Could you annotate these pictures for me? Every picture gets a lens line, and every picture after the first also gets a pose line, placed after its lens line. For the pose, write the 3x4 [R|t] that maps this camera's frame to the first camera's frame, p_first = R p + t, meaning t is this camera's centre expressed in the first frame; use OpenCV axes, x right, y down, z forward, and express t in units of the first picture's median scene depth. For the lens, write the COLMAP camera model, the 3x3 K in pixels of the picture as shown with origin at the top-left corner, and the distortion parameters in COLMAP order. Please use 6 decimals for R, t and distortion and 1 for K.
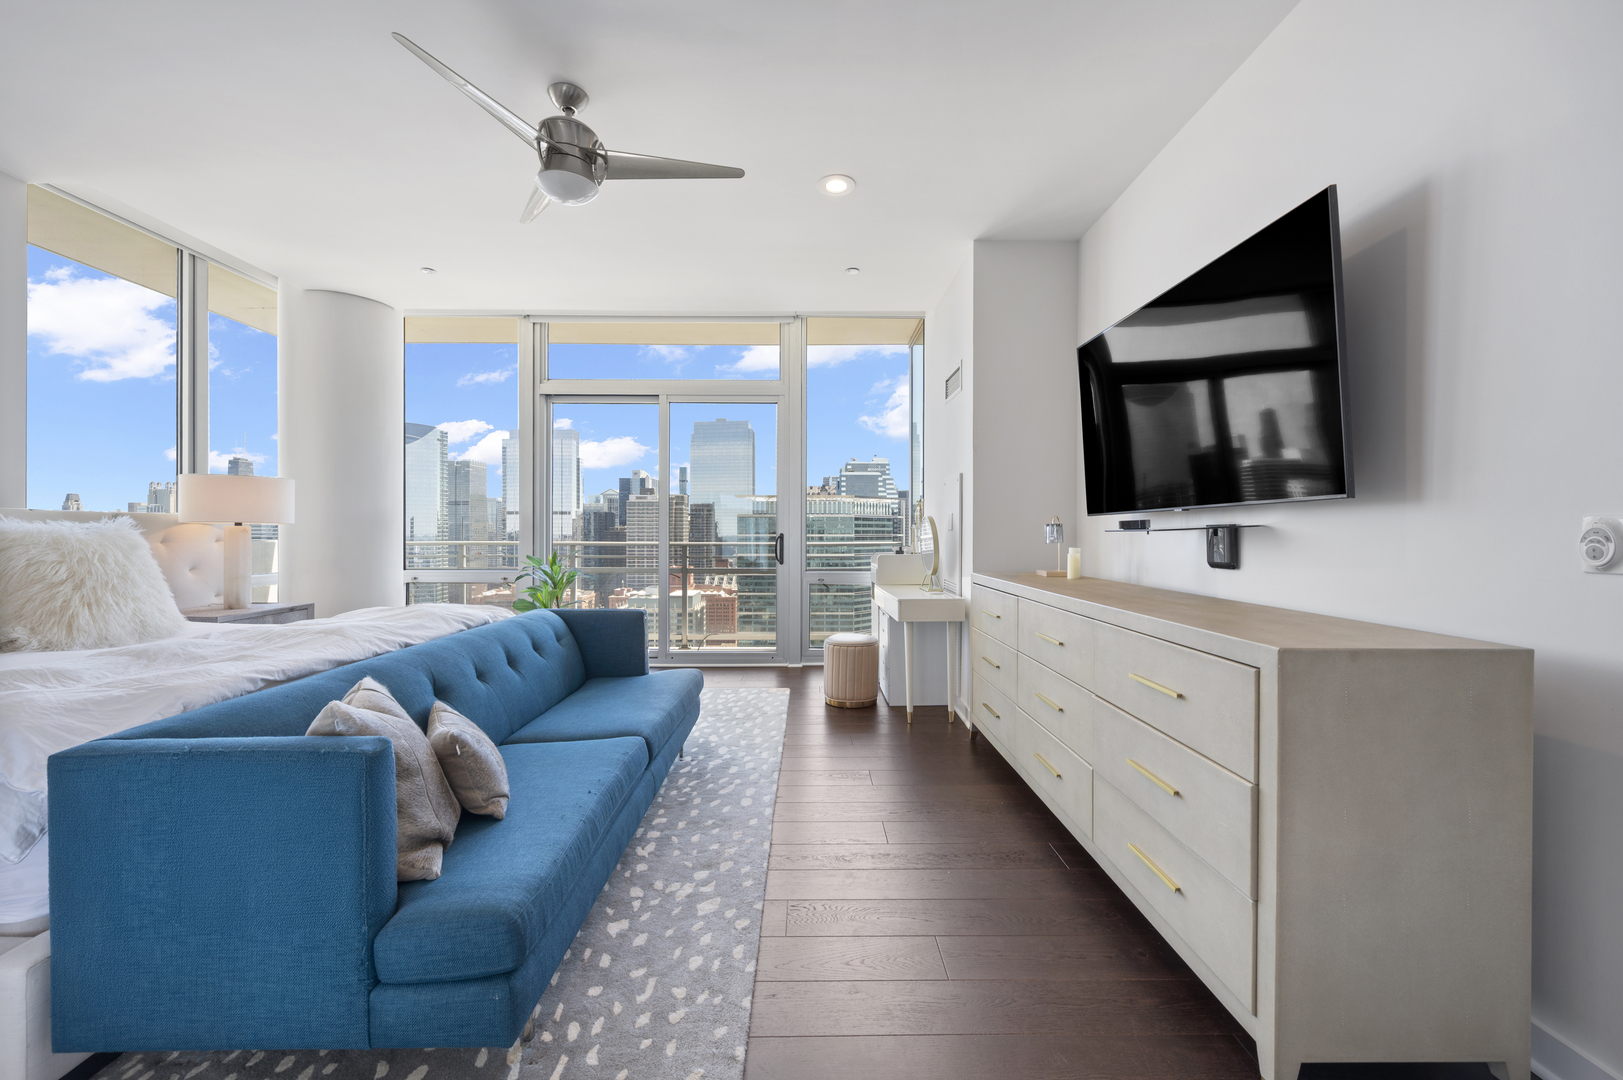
lens RADIAL K [[646.2, 0, 812.2], [0, 646.2, 532.5], [0, 0, 1]] dist [-0.002444, 0.000398]
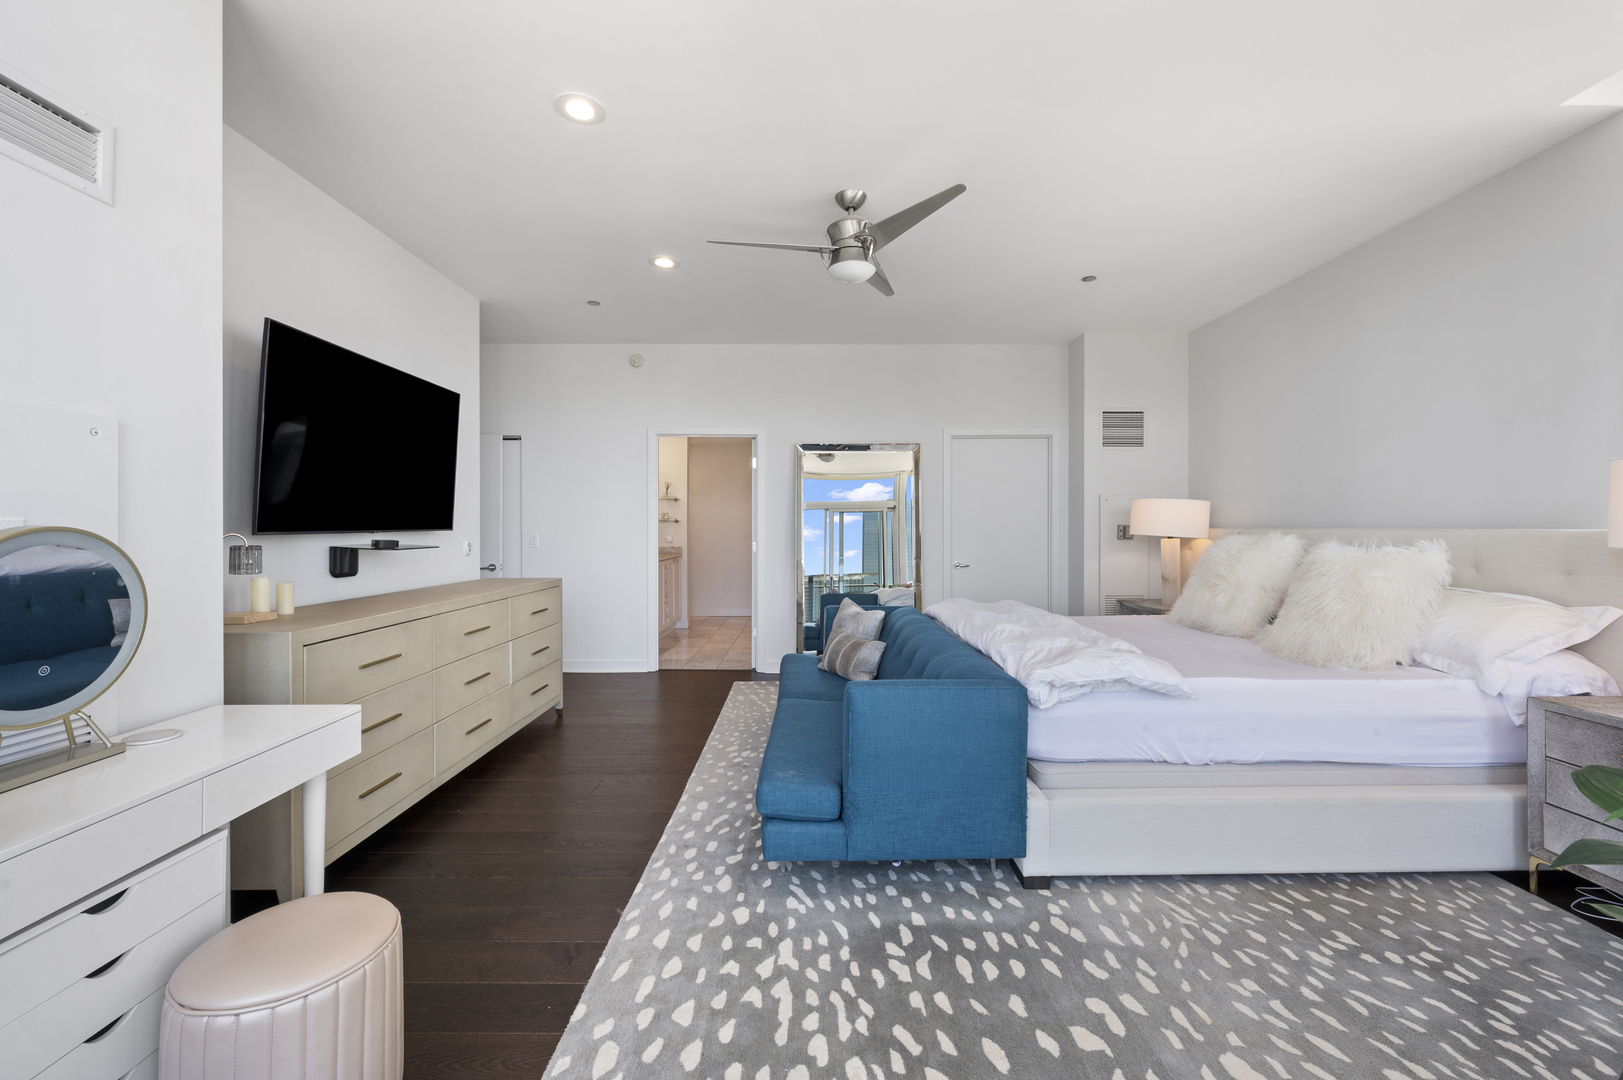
lens RADIAL K [[646.2, 0, 810.9], [0, 646.2, 525.2], [0, 0, 1]] dist [-0.002444, 0.000398]
pose [[-0.999991, 0.003274, 0.002792, -0.296785], [0.003277, 0.999994, 0.001114, -0.045267], [-0.002788, 0.001123, -0.999995, 2.149943]]
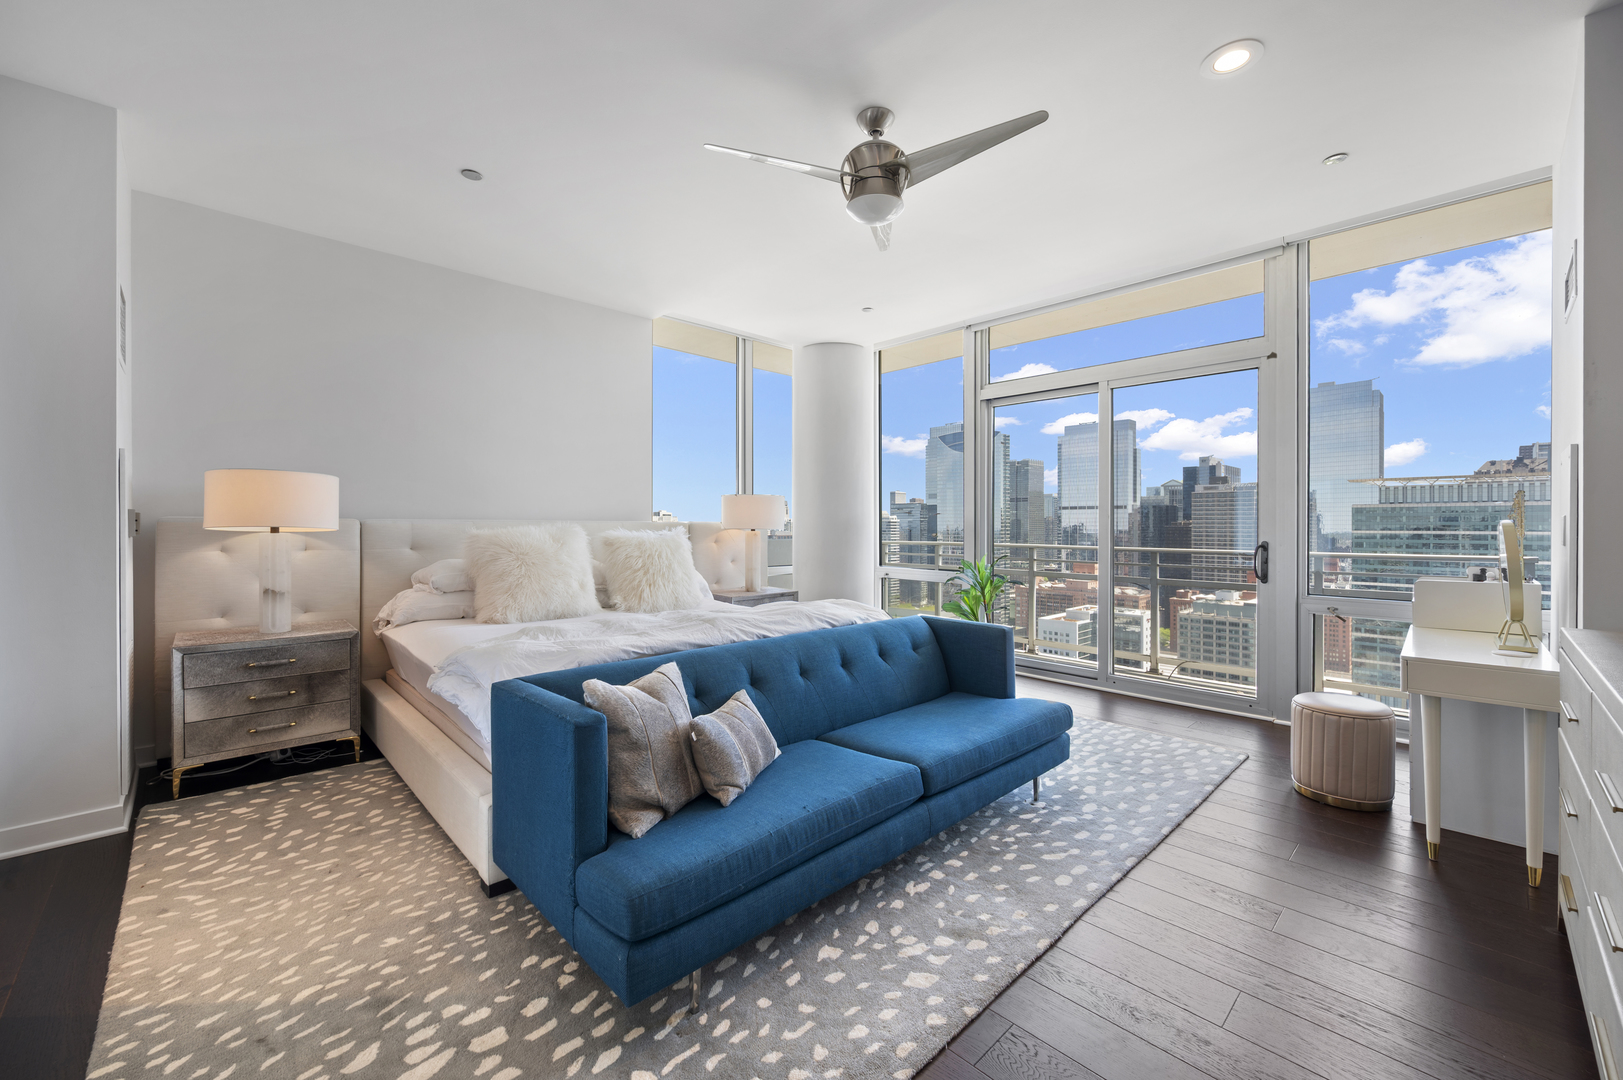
lens RADIAL K [[646.2, 0, 804.9], [0, 646.2, 527.5], [0, 0, 1]] dist [-0.002444, 0.000398]
pose [[0.680229, 0.003403, -0.732992, 0.283990], [-0.003008, 0.999994, 0.001851, -0.030493], [0.732993, 0.000945, 0.680235, 0.214297]]
